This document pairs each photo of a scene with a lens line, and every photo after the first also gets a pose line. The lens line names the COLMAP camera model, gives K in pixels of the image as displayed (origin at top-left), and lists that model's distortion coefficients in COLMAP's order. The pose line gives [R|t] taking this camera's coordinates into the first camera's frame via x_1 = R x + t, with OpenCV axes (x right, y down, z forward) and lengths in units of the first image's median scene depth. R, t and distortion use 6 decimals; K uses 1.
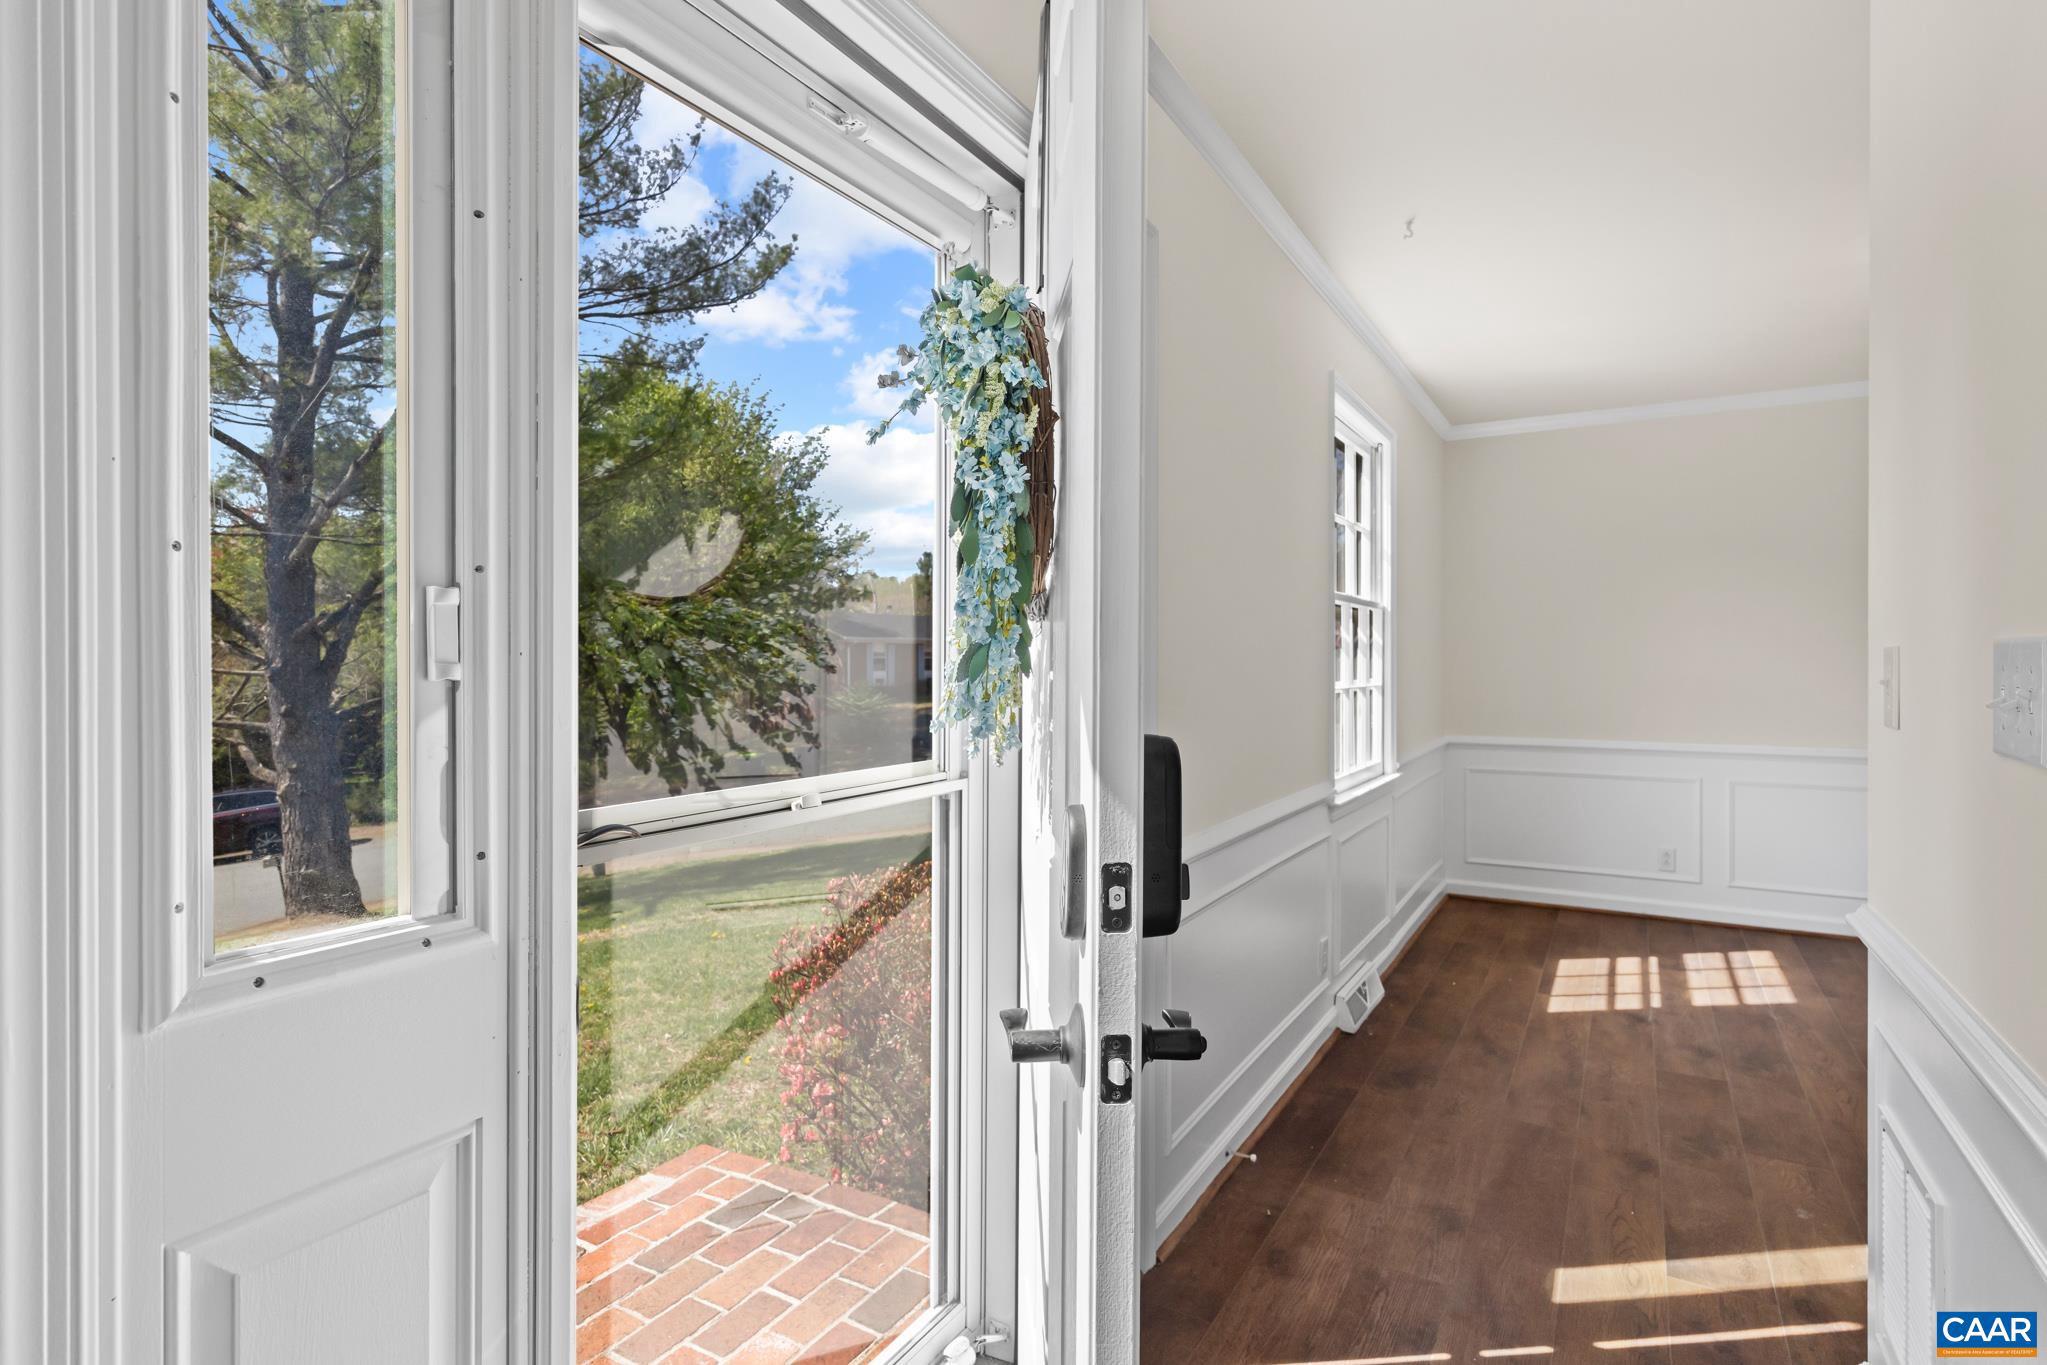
lens RADIAL K [[1013.0, 0, 1023.5], [0, 1013.0, 682.5], [0, 0, 1]] dist [0.000716, 0.000051]
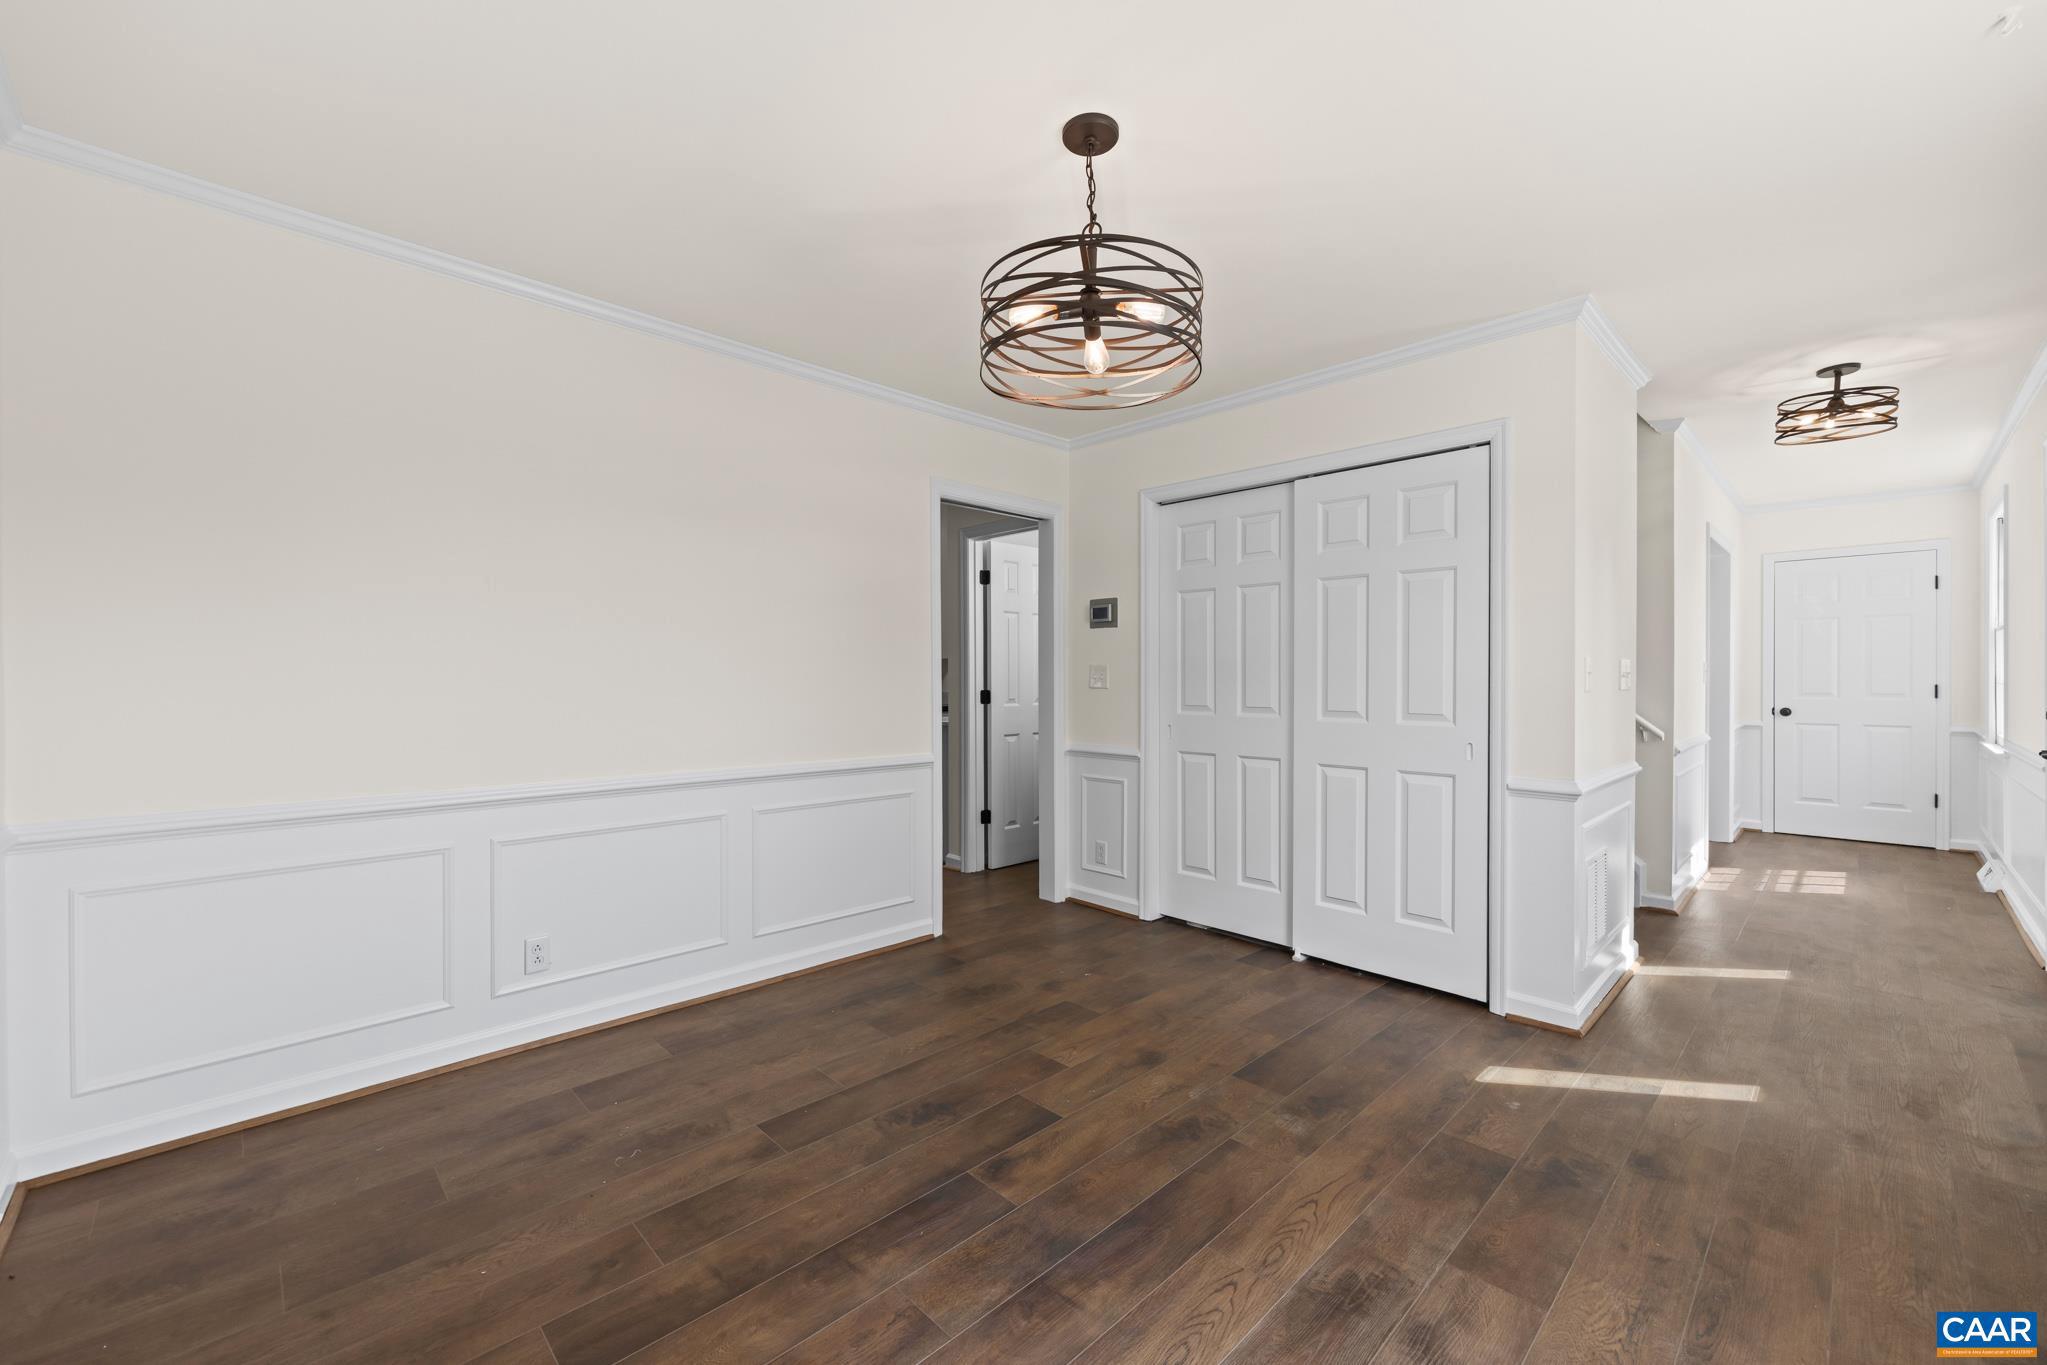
lens RADIAL K [[816.9, 0, 1023.5], [0, 816.9, 682.5], [0, 0, 1]] dist [0.000269, 0.000050]
pose [[-0.965605, 0.004152, 0.259982, 0.731004], [0.009507, 0.999768, 0.019345, -0.012969], [-0.259841, 0.021151, -0.965420, 1.419679]]
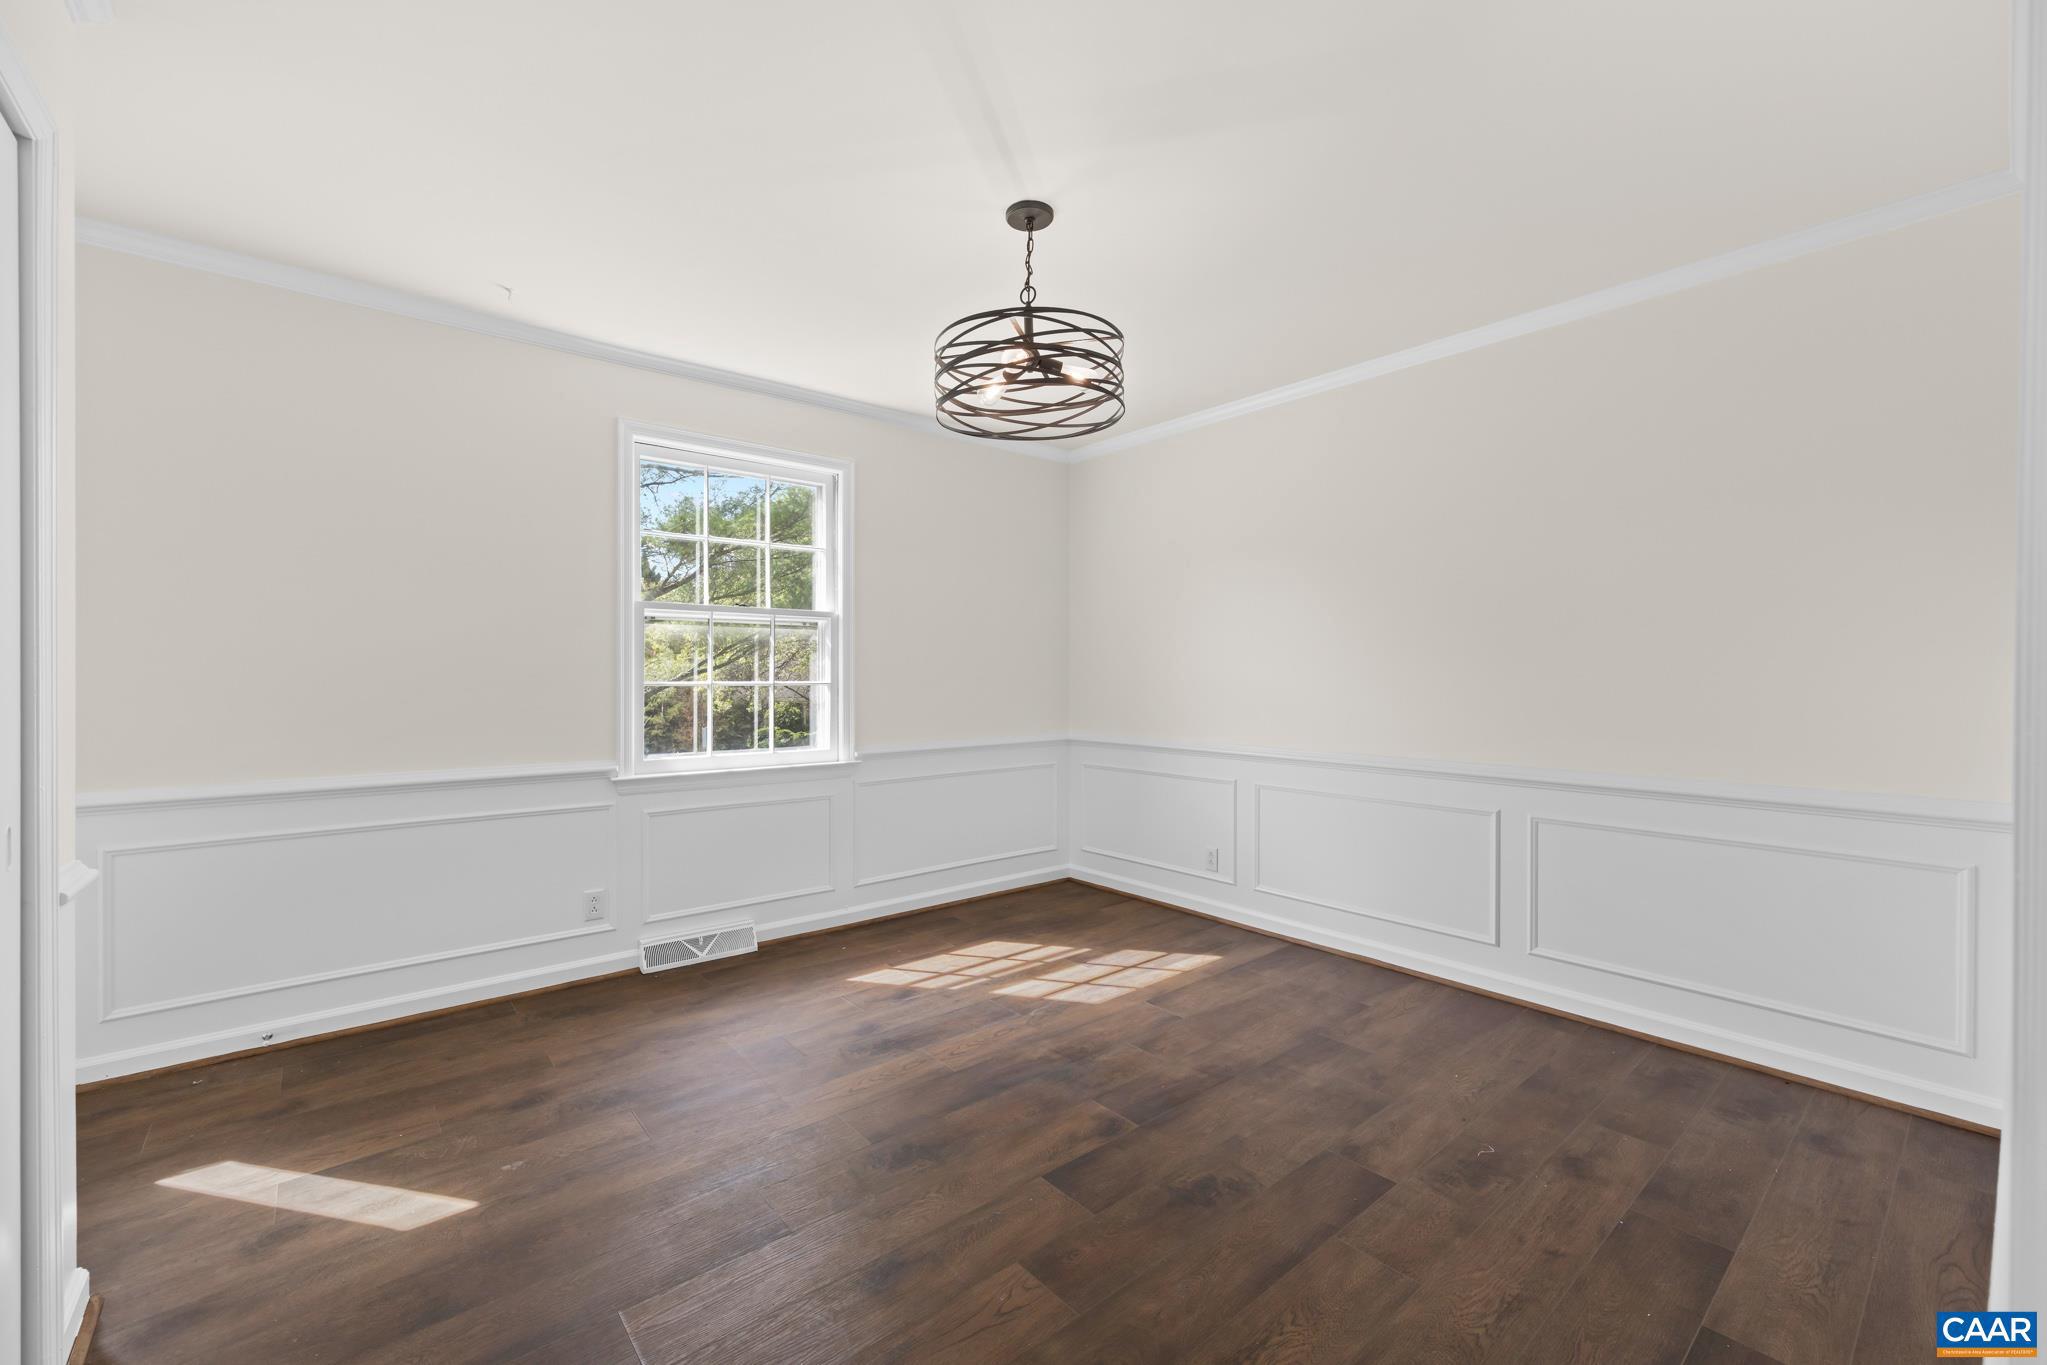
lens RADIAL K [[816.9, 0, 1023.5], [0, 816.9, 682.5], [0, 0, 1]] dist [0.000269, 0.000050]
pose [[0.944964, 0.004705, -0.327141, 1.044624], [-0.009093, 0.999888, -0.011884, 0.014699], [0.327048, 0.014205, 0.944901, 0.240974]]
